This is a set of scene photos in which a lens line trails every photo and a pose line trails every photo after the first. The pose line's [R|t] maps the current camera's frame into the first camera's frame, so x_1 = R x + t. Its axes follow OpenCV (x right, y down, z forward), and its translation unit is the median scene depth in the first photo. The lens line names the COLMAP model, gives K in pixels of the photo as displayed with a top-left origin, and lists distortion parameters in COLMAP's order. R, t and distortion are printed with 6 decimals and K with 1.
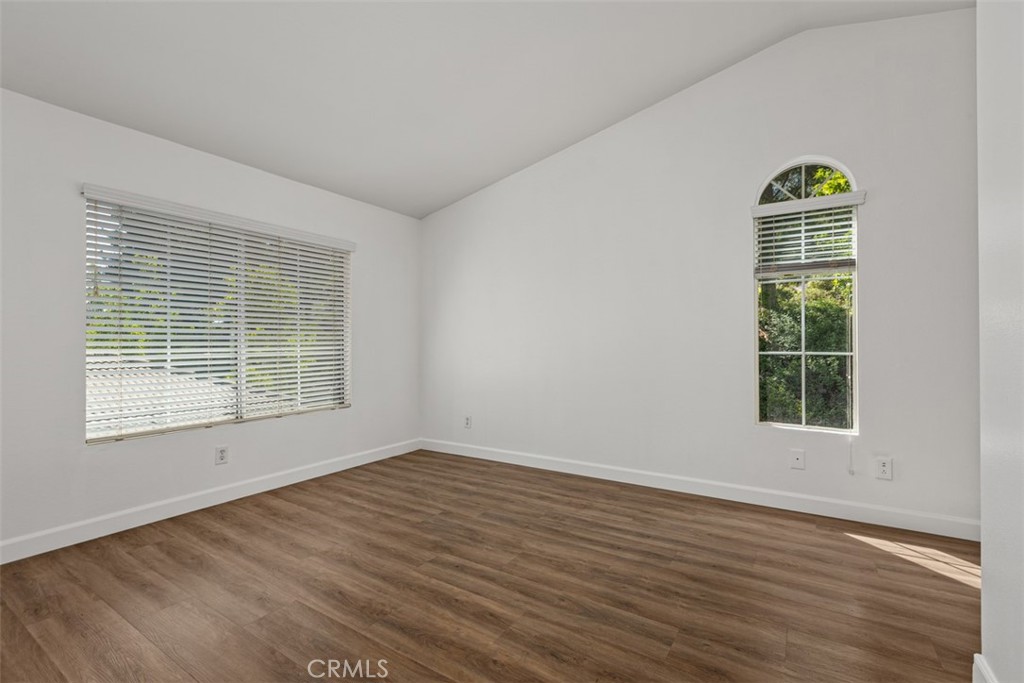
lens RADIAL K [[457.5, 0, 512.0], [0, 457.5, 341.5], [0, 0, 1]] dist [0.000713, -0.000011]
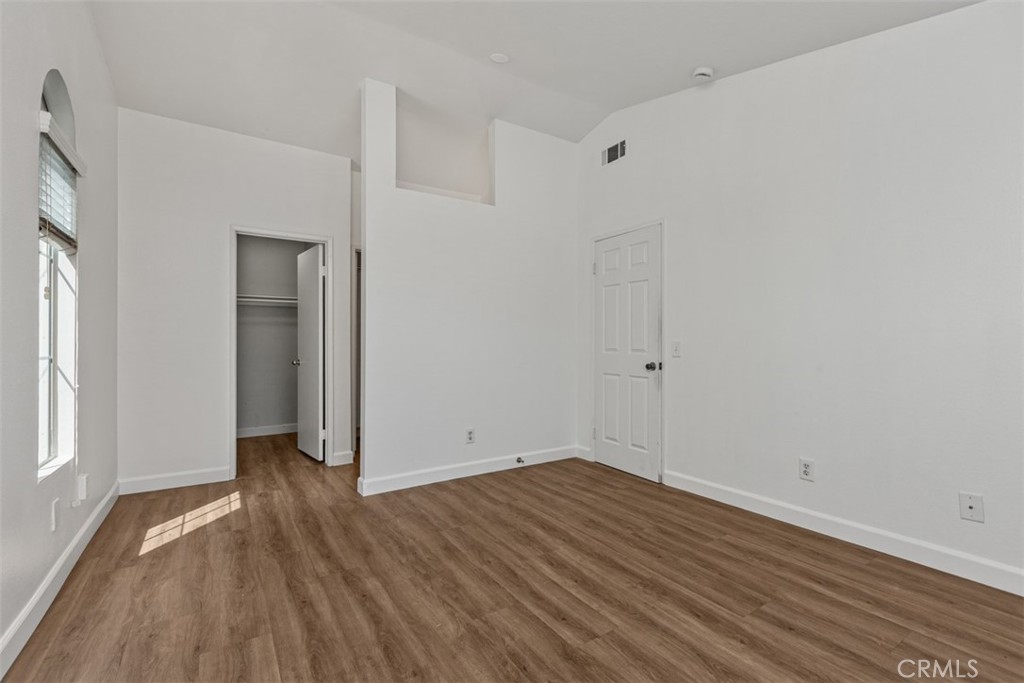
lens RADIAL K [[457.5, 0, 512.0], [0, 457.5, 341.5], [0, 0, 1]] dist [0.000713, -0.000011]
pose [[-0.914868, 0.008516, 0.403664, -0.374874], [0.004812, 0.999936, -0.010190, 0.011352], [-0.403725, -0.007381, -0.914850, 1.819591]]
